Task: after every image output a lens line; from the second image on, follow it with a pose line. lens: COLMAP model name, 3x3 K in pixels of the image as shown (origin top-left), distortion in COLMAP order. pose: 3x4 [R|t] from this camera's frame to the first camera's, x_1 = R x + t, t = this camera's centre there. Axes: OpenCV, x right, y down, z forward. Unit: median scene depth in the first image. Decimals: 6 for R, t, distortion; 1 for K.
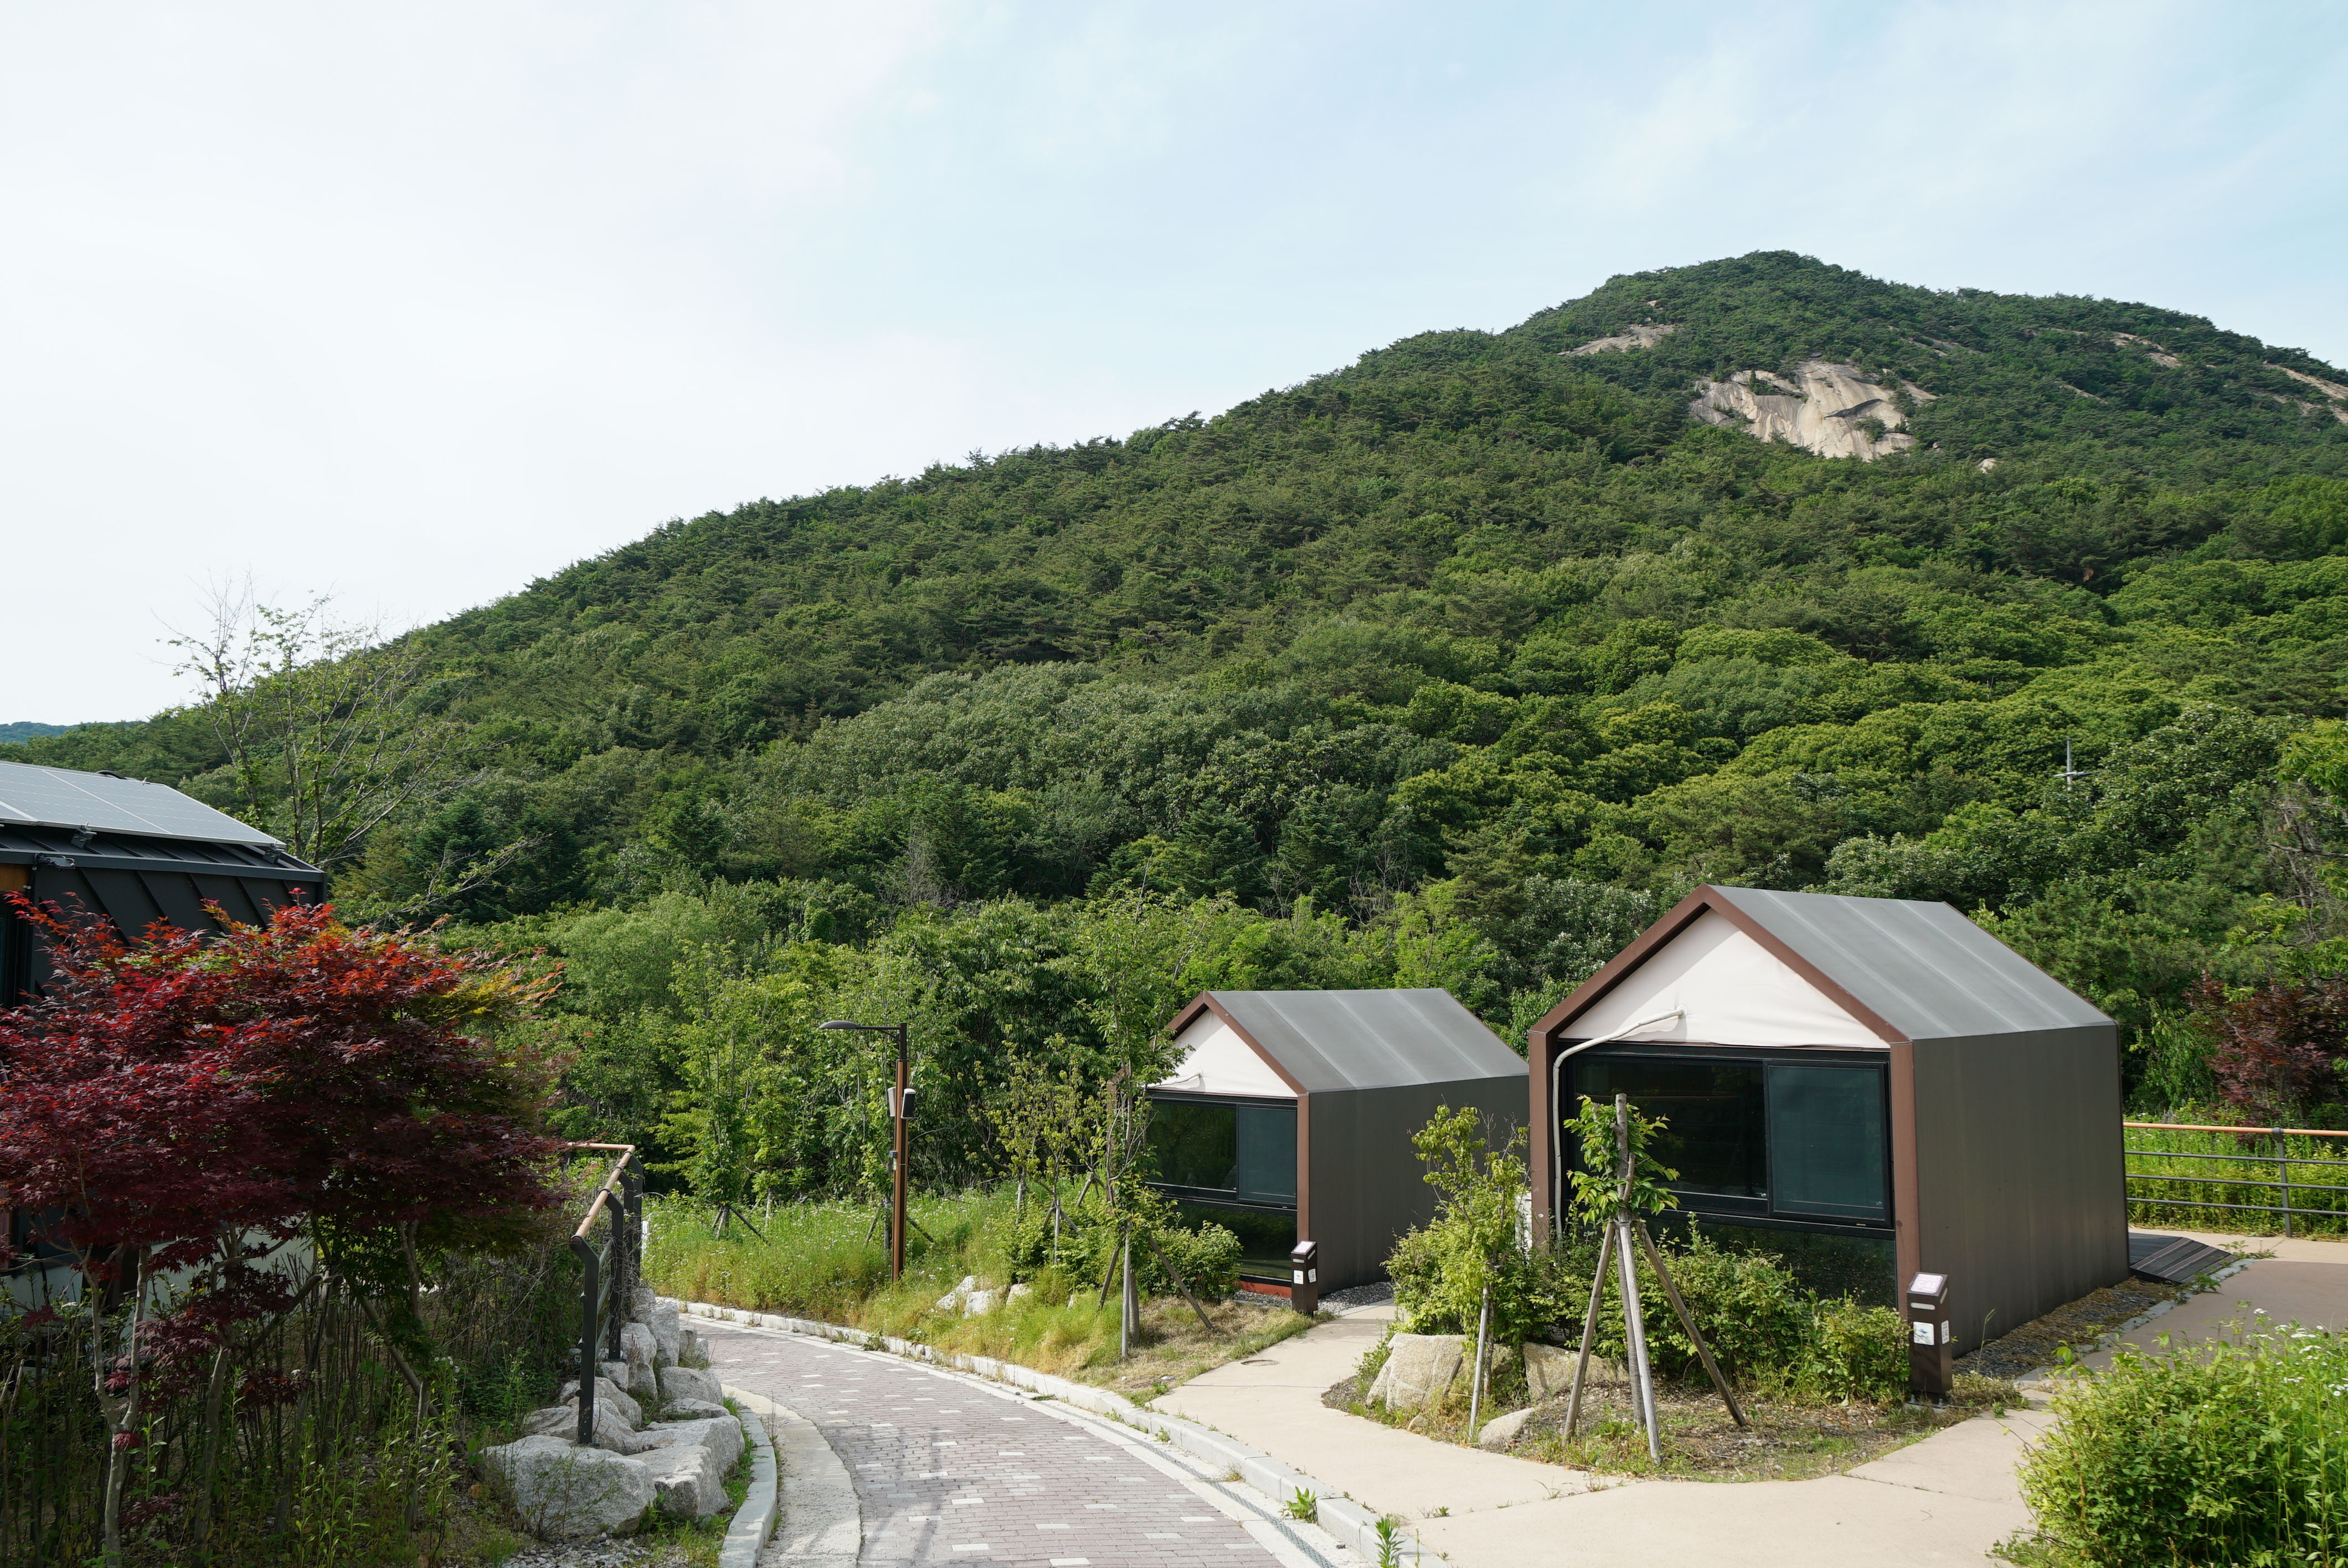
lens RADIAL K [[1869.1, 0, 1174.0], [0, 1869.1, 784.0], [0, 0, 1]] dist [-0.007655, 0.032414]
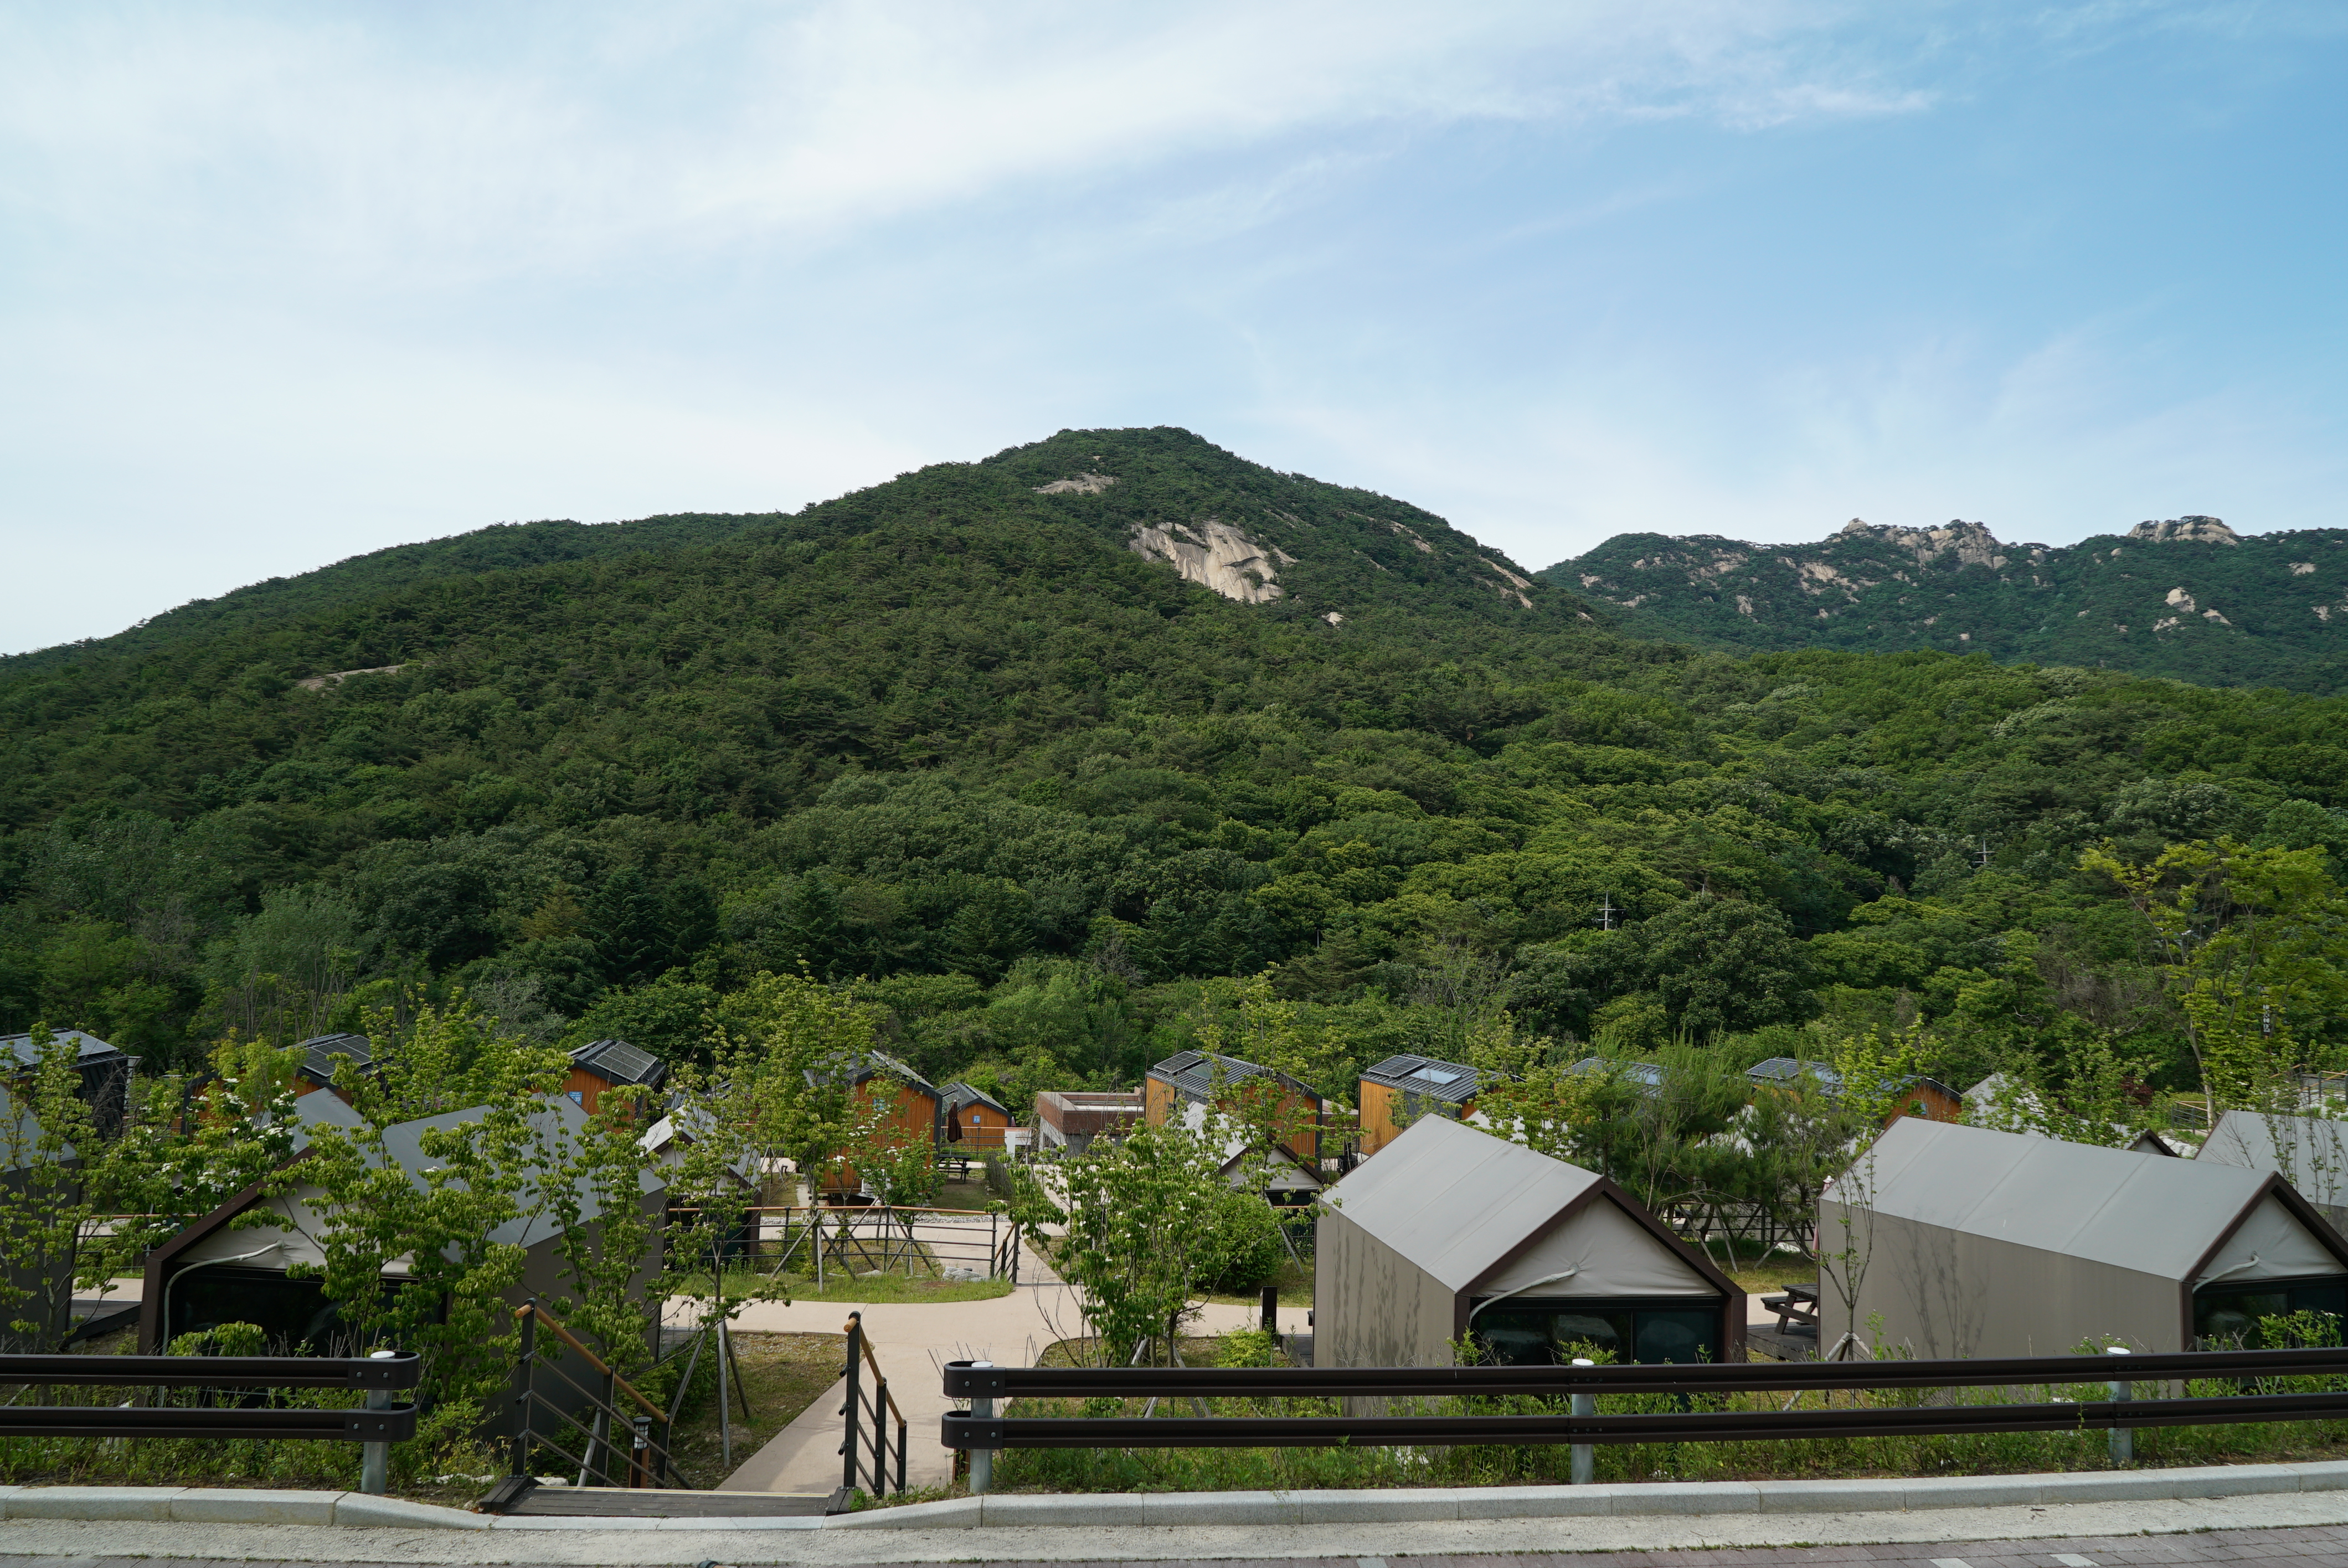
lens RADIAL K [[1553.1, 0, 1174.0], [0, 1553.1, 784.0], [0, 0, 1]] dist [-0.023956, -0.000233]
pose [[0.926632, 0.068773, 0.369627, -0.089863], [-0.068217, 0.997564, -0.014590, -0.013709], [-0.369730, -0.011695, 0.929066, -0.052956]]
